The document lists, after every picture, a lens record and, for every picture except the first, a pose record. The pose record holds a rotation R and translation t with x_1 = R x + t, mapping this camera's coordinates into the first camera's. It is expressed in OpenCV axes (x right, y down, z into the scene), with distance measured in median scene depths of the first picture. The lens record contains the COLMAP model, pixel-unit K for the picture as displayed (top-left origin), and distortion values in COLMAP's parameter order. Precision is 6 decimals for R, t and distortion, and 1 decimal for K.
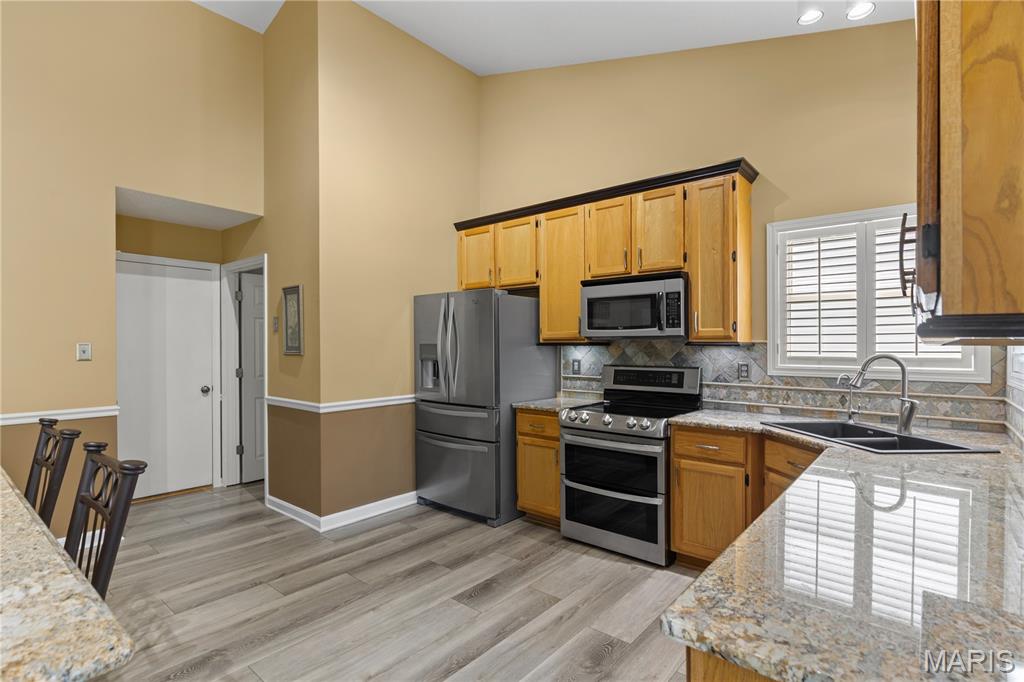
lens RADIAL K [[489.1, 0, 508.8], [0, 489.1, 348.6], [0, 0, 1]] dist [0.003148, 0.000821]
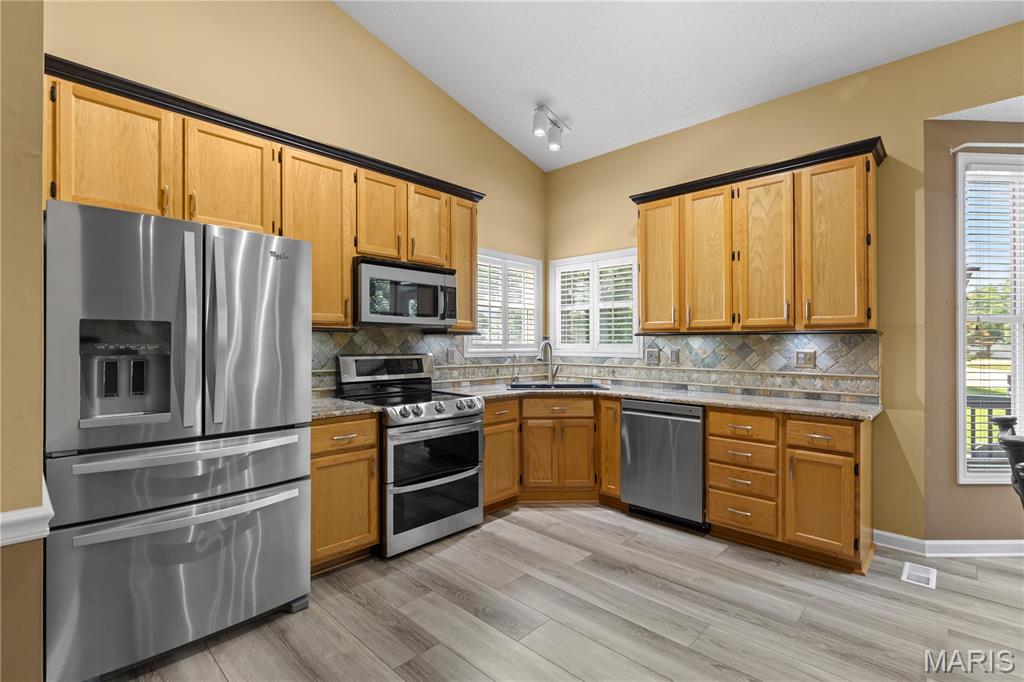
lens RADIAL K [[468.0, 0, 513.4], [0, 468.0, 338.1], [0, 0, 1]] dist [0.003442, -0.000402]
pose [[0.056973, 0.011908, 0.998305, -0.696566], [-0.002011, 0.999928, -0.011812, 0.014740], [-0.998374, -0.001334, 0.056992, 0.749758]]
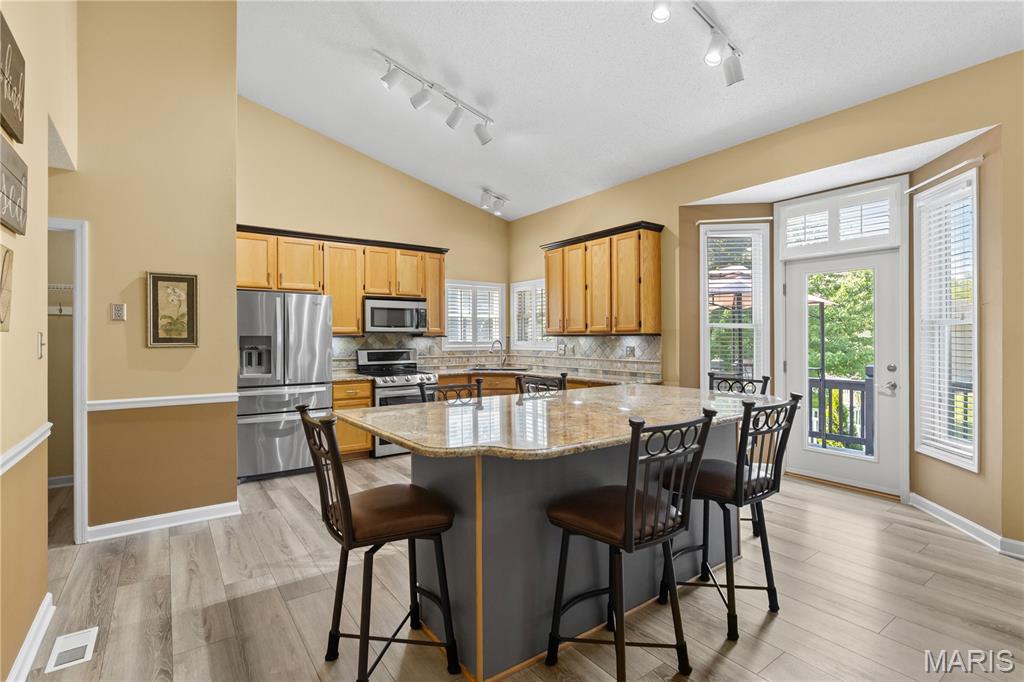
lens RADIAL K [[489.1, 0, 514.8], [0, 489.1, 329.9], [0, 0, 1]] dist [0.003148, 0.000821]
pose [[0.243887, 0.014881, 0.969690, -1.342407], [0.005778, 0.999842, -0.016797, 0.000591], [-0.969786, 0.009700, 0.243762, 0.179001]]
